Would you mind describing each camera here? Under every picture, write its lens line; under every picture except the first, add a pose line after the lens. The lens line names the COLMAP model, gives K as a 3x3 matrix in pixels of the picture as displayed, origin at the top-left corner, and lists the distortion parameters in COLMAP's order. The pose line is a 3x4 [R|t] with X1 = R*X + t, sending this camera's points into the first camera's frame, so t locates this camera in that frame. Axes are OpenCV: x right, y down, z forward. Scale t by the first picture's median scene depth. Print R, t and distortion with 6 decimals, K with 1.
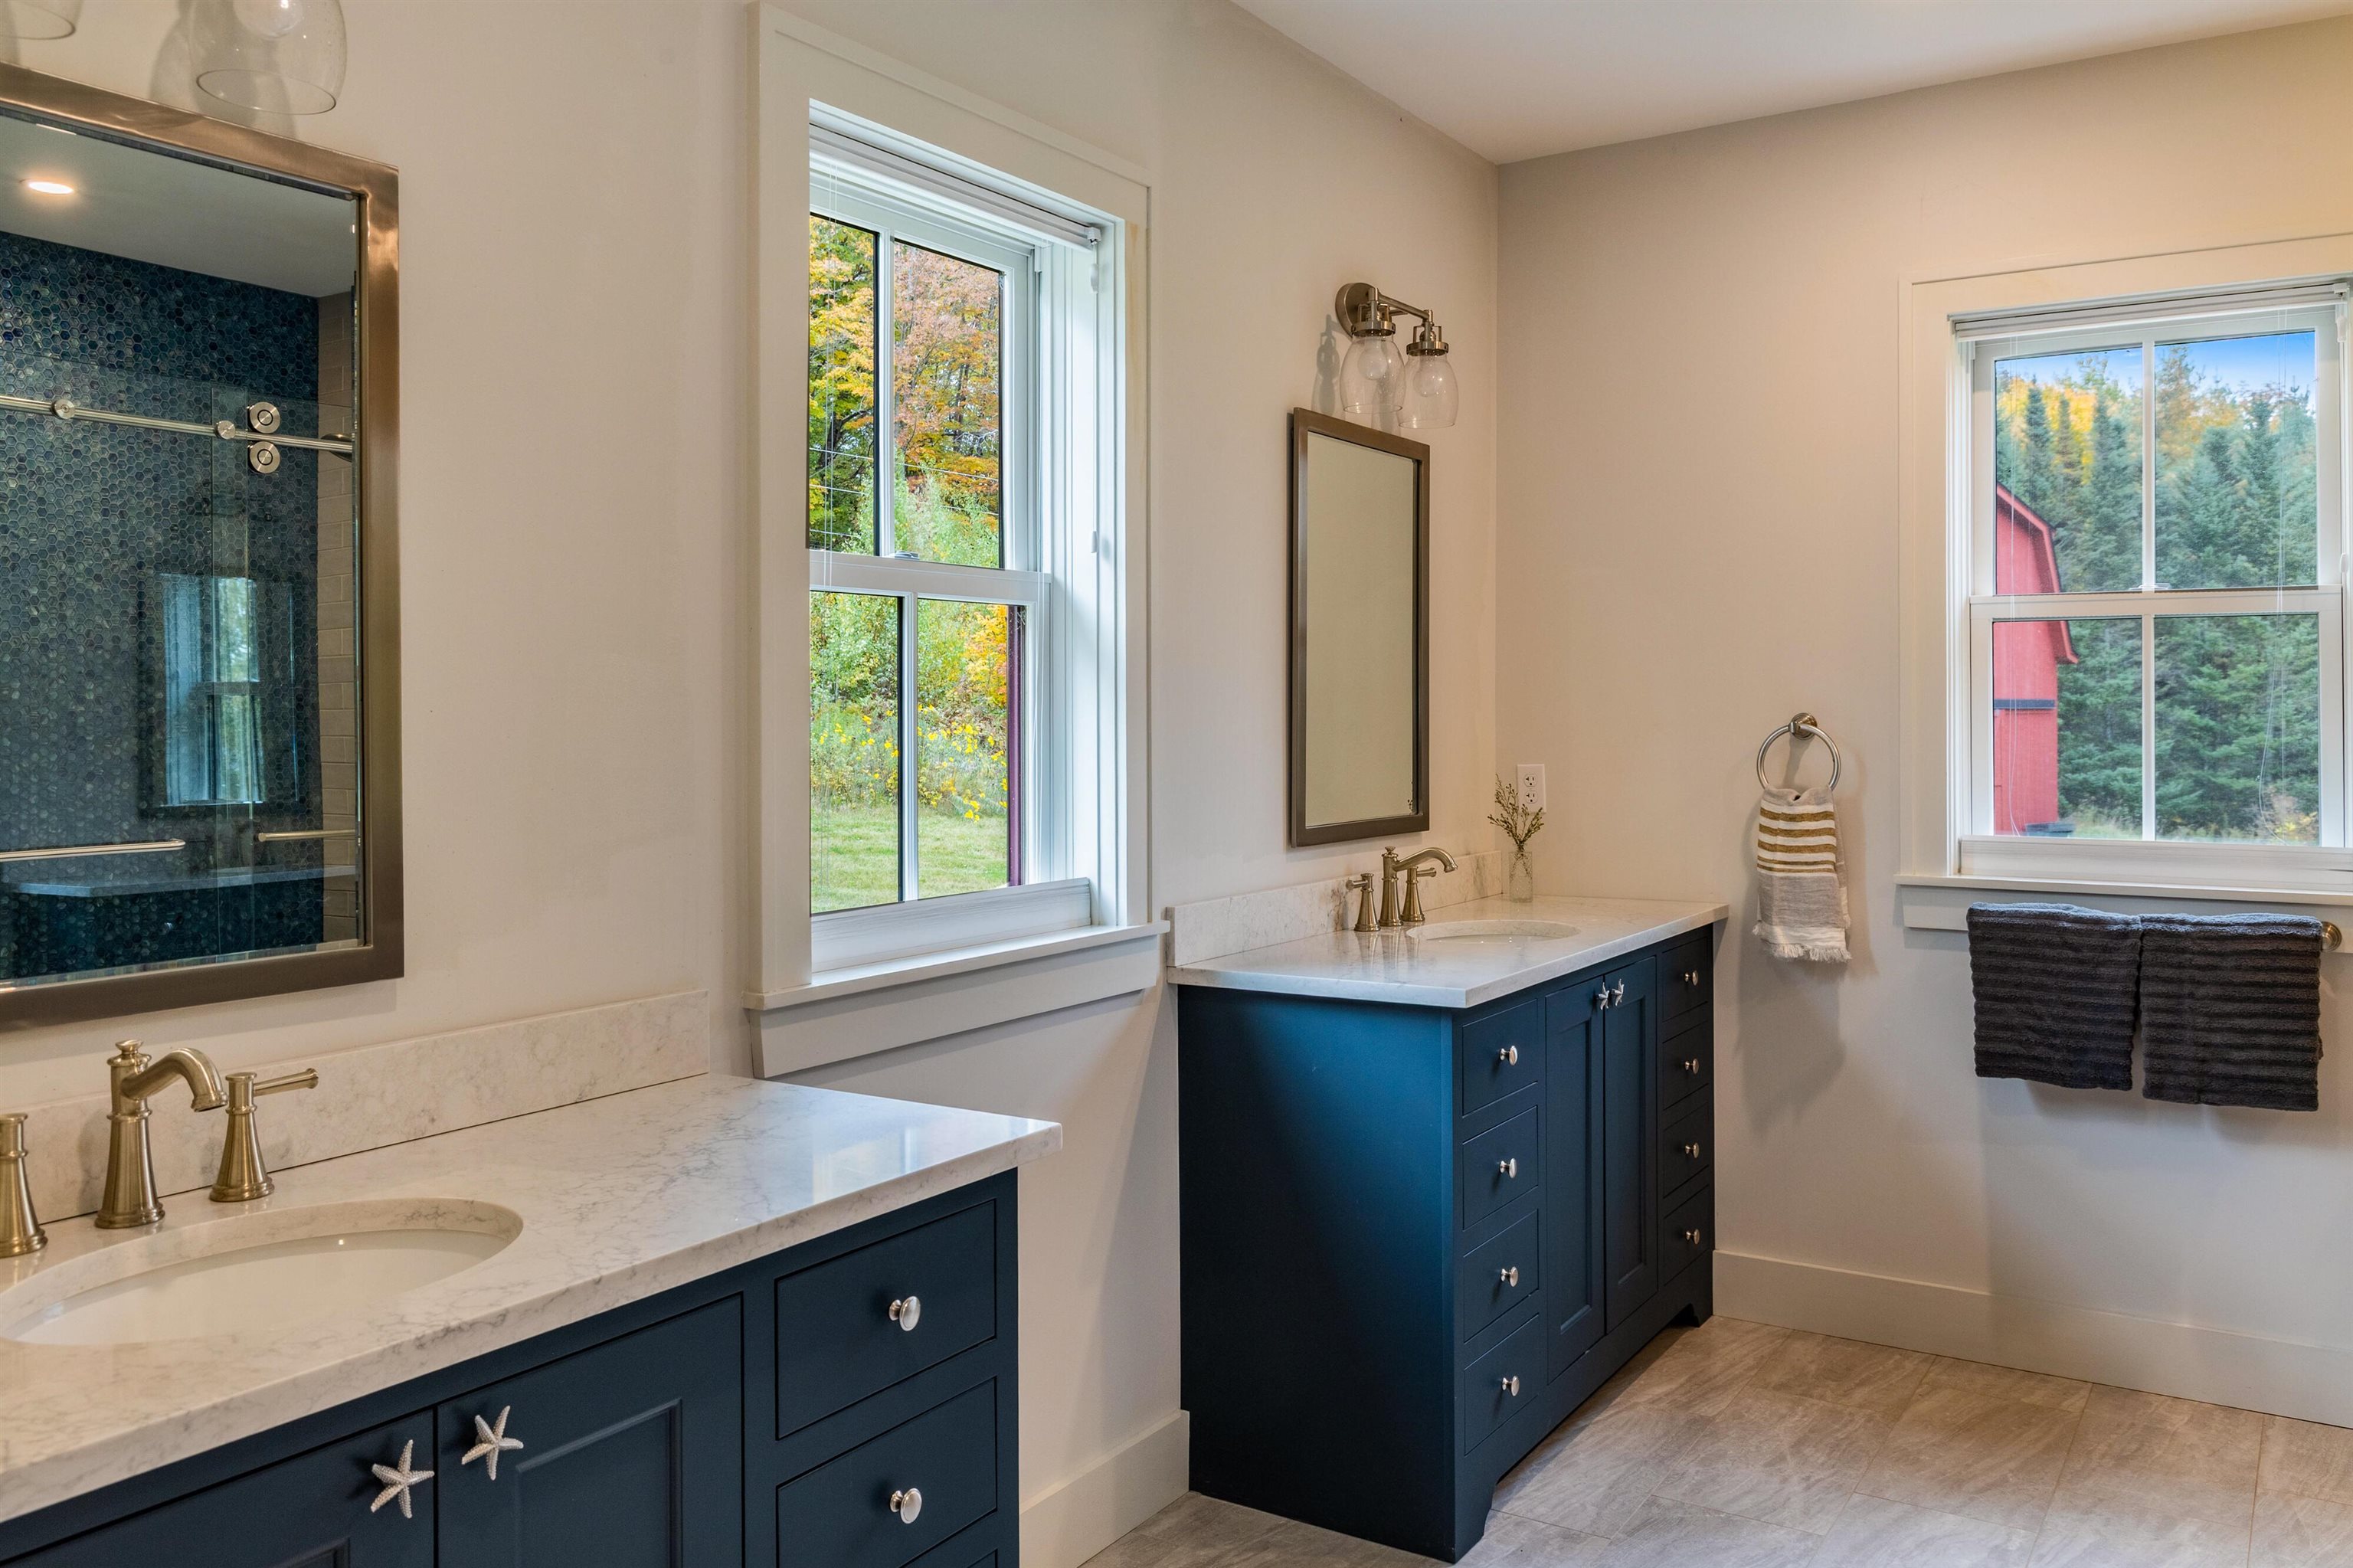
lens RADIAL K [[1844.7, 0, 1177.9], [0, 1844.7, 723.5], [0, 0, 1]] dist [0.063427, 0.003257]
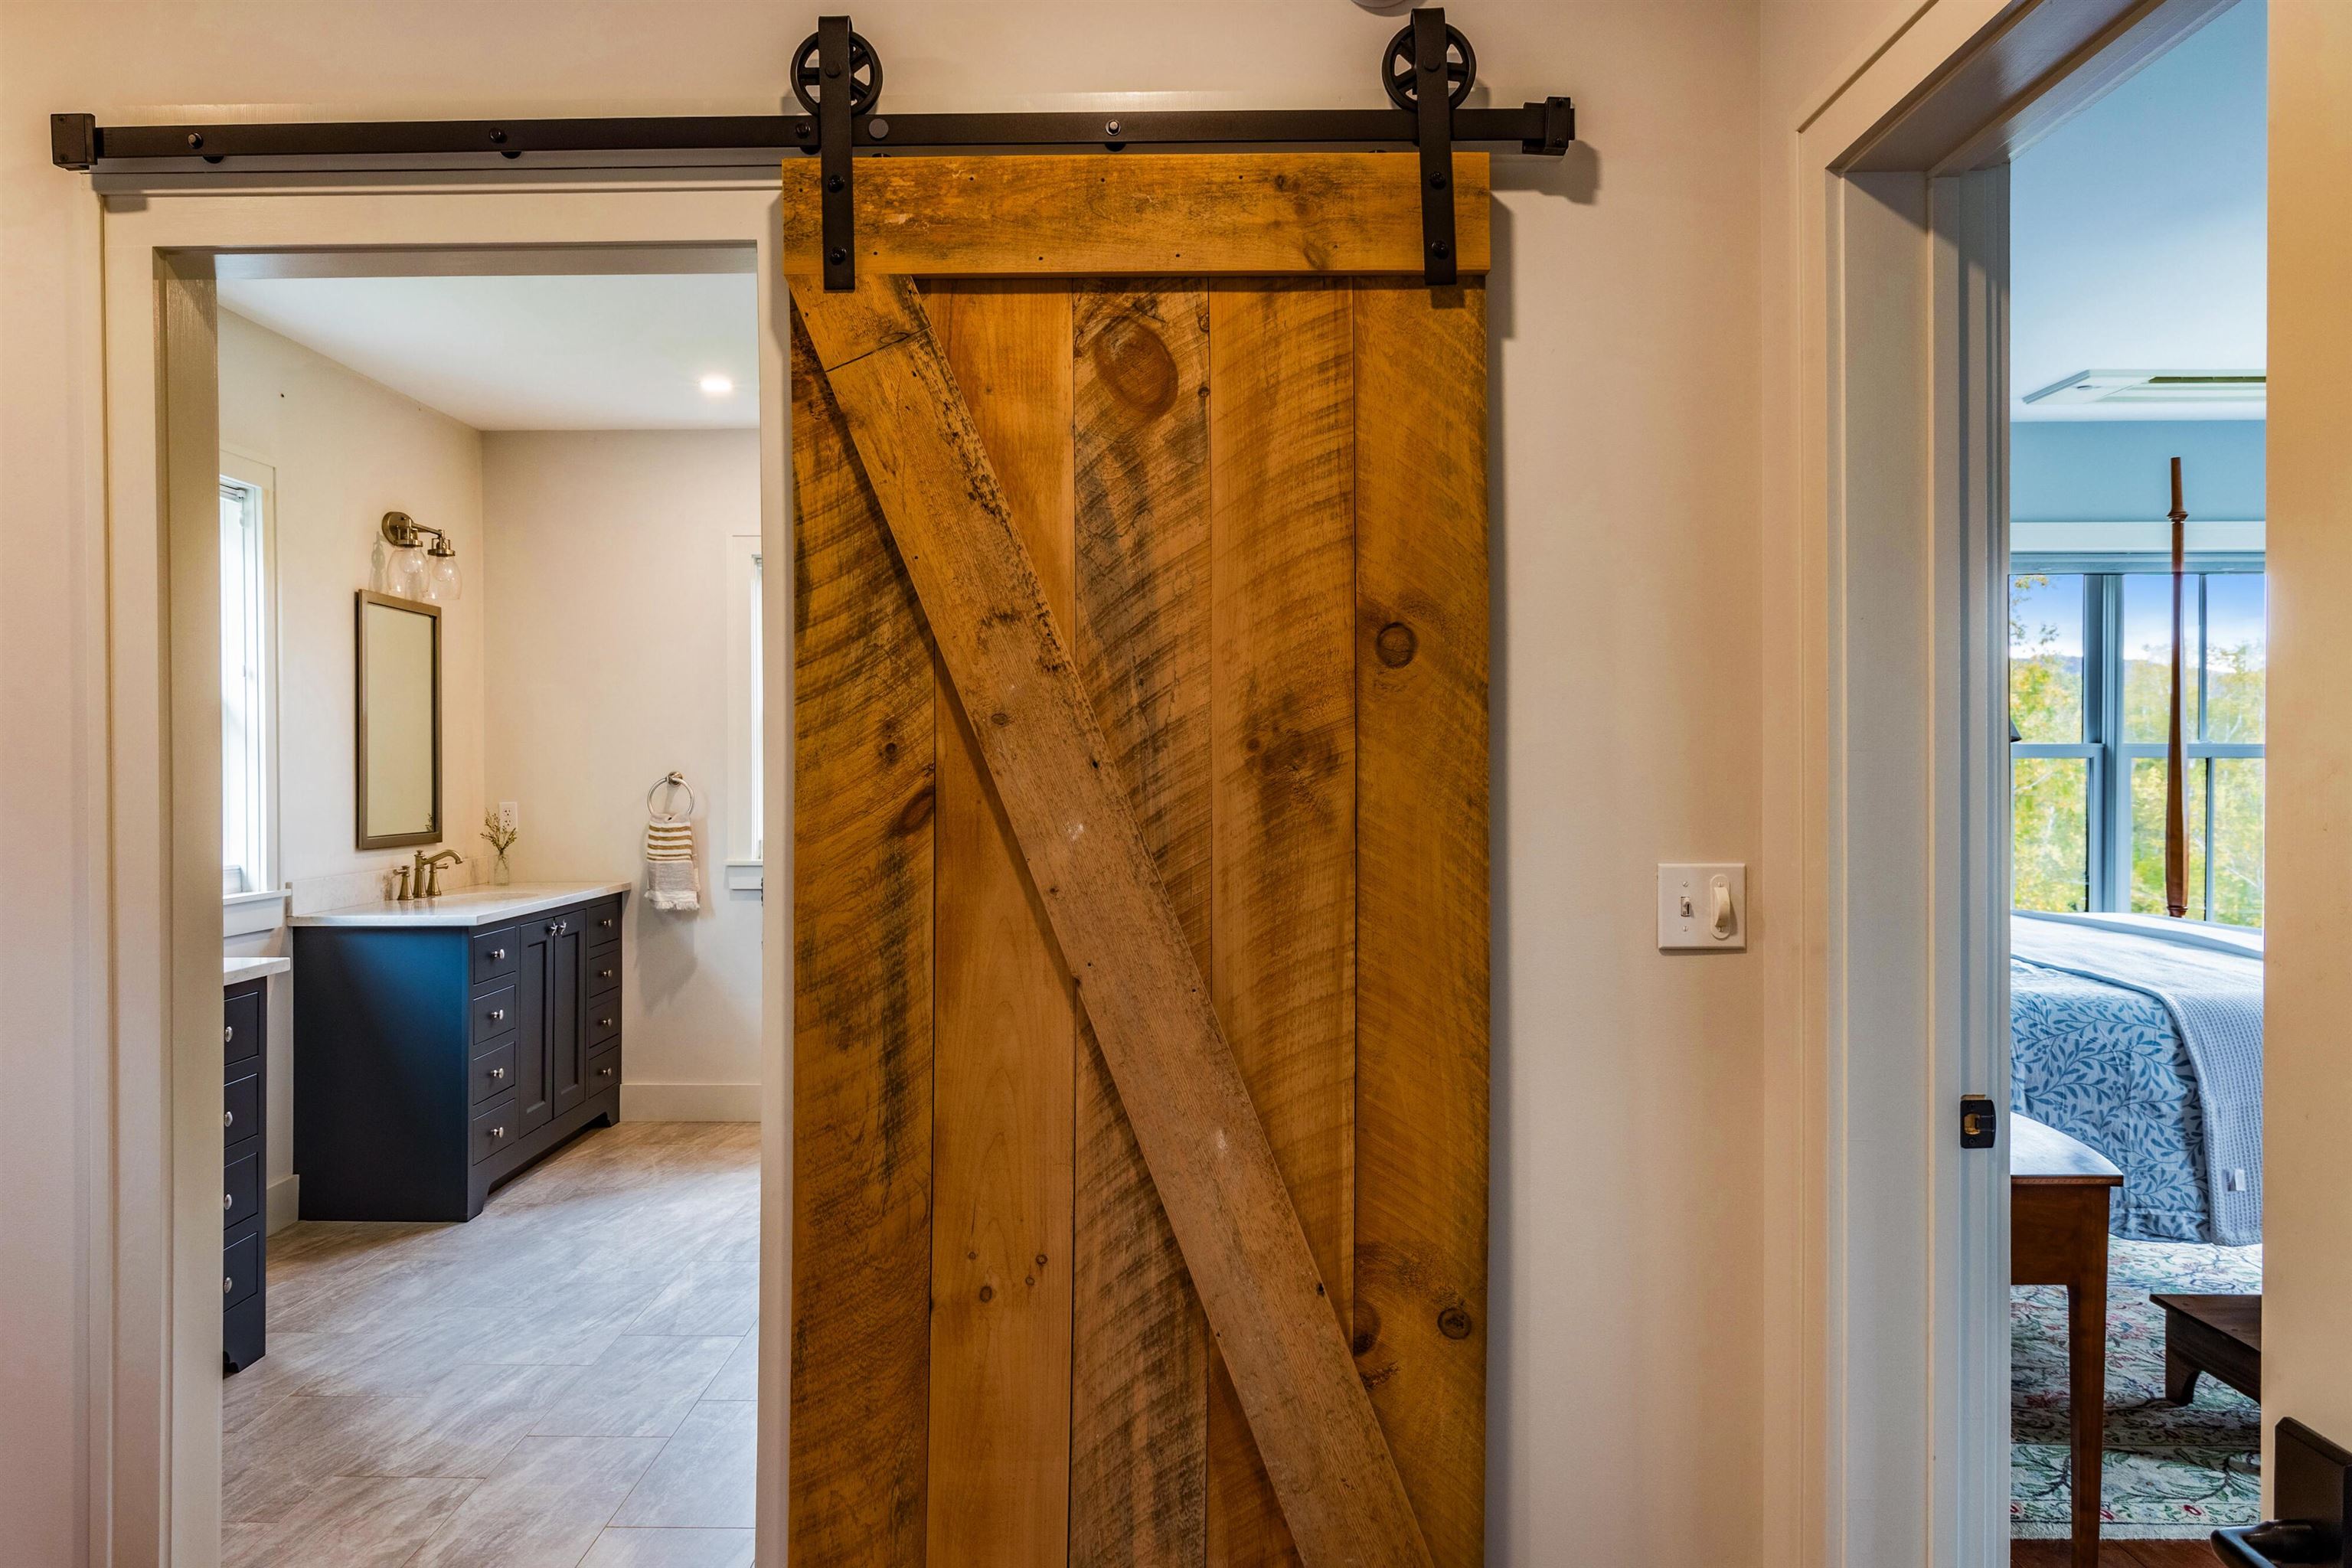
lens RADIAL K [[1641.3, 0, 1176.0], [0, 1641.3, 784.0], [0, 0, 1]] dist [0.103233, -0.122204]
pose [[0.835680, -0.003904, 0.549203, -0.144817], [0.004389, 0.999990, 0.000431, 0.009445], [-0.549199, 0.002050, 0.835689, -0.651011]]
